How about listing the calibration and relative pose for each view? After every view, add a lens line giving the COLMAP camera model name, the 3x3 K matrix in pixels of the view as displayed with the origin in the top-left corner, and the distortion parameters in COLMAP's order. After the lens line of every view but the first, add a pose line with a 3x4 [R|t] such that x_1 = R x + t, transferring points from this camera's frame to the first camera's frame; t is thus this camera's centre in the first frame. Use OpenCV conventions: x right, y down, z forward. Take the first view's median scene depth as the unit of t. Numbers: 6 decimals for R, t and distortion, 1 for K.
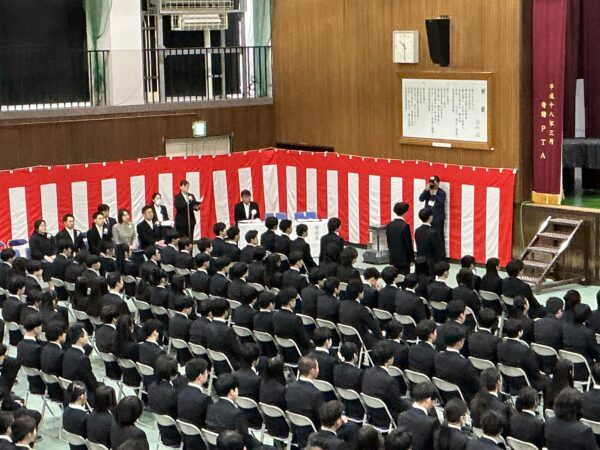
lens RADIAL K [[1455.2, 0, 300.0], [0, 1455.2, 225.0], [0, 0, 1]] dist [0.163143, -0.115750]
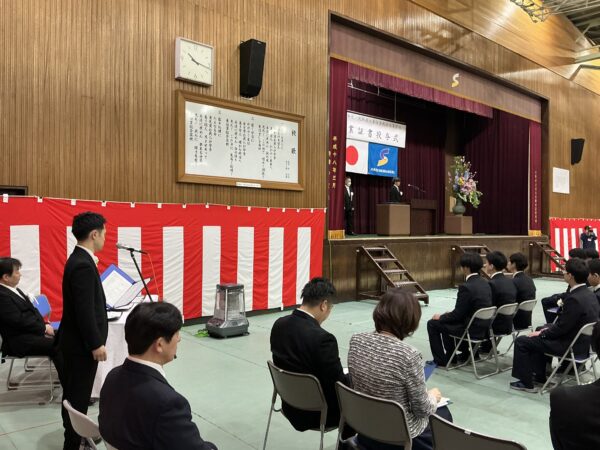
lens RADIAL K [[494.3, 0, 300.0], [0, 494.3, 225.0], [0, 0, 1]] dist [0.159804, -0.332043]
pose [[-0.068004, 0.017218, 0.997536, -0.217547], [0.126280, 0.991958, -0.008513, -0.024657], [-0.989661, 0.125390, -0.069632, 1.027793]]
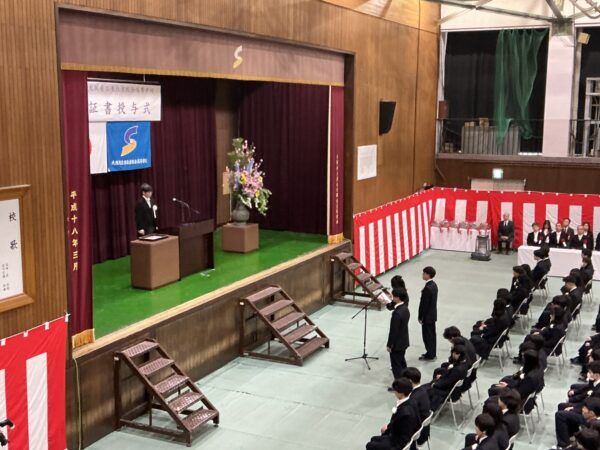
lens RADIAL K [[790.3, 0, 300.0], [0, 790.3, 225.0], [0, 0, 1]] dist [0.107655, 0.002993]
pose [[-0.466054, -0.120180, 0.876556, -0.236663], [0.120139, 0.972959, 0.197274, -0.141434], [-0.876561, 0.197249, -0.439014, 1.043905]]
